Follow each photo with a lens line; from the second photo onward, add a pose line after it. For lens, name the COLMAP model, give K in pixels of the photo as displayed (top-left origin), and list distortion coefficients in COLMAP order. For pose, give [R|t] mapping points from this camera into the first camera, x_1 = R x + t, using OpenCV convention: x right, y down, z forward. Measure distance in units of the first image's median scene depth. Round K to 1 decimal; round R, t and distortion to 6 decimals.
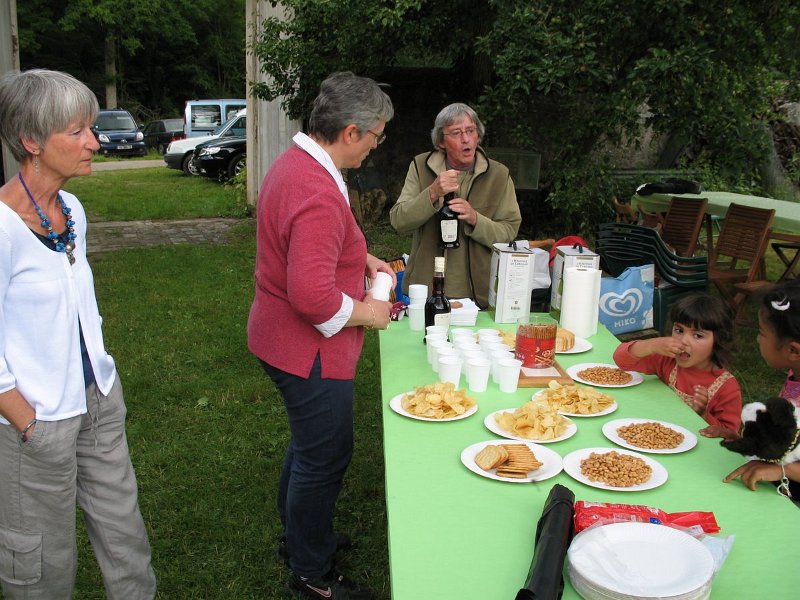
lens RADIAL K [[901.2, 0, 400.0], [0, 901.2, 300.0], [0, 0, 1]] dist [-0.131548, 0.235892]
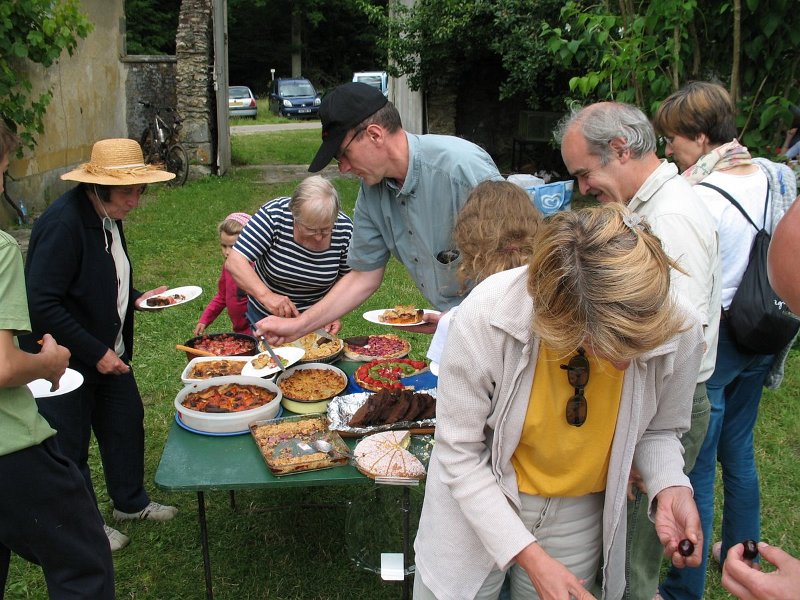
lens RADIAL K [[901.2, 0, 400.0], [0, 901.2, 300.0], [0, 0, 1]] dist [-0.131548, 0.235892]
pose [[0.980333, 0.040775, -0.193090, 0.066598], [-0.033405, 0.998589, 0.041275, 0.030550], [0.194501, -0.034013, 0.980312, -0.178410]]
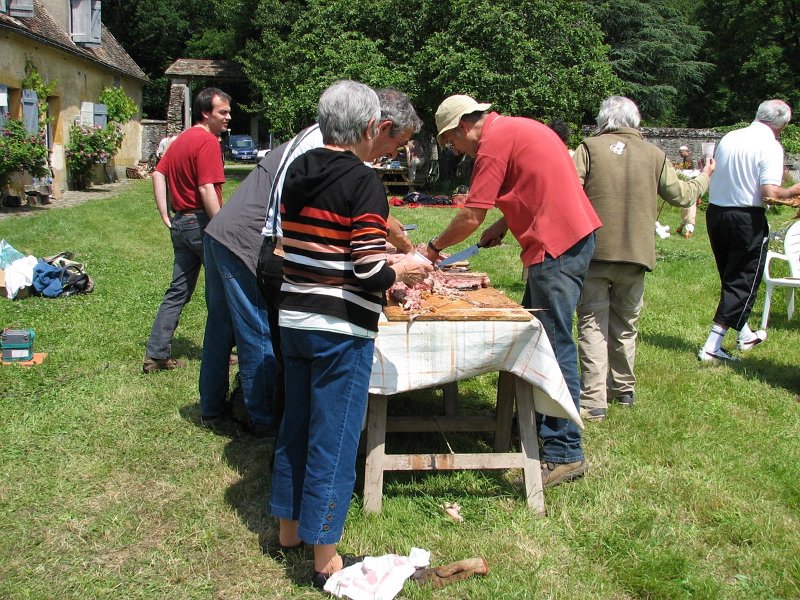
lens RADIAL K [[901.2, 0, 400.0], [0, 901.2, 300.0], [0, 0, 1]] dist [-0.131548, 0.235892]
pose [[0.985697, 0.049236, -0.161172, 0.370375], [-0.054669, 0.998070, -0.029450, 0.184999], [0.159411, 0.037840, 0.986487, -0.871169]]
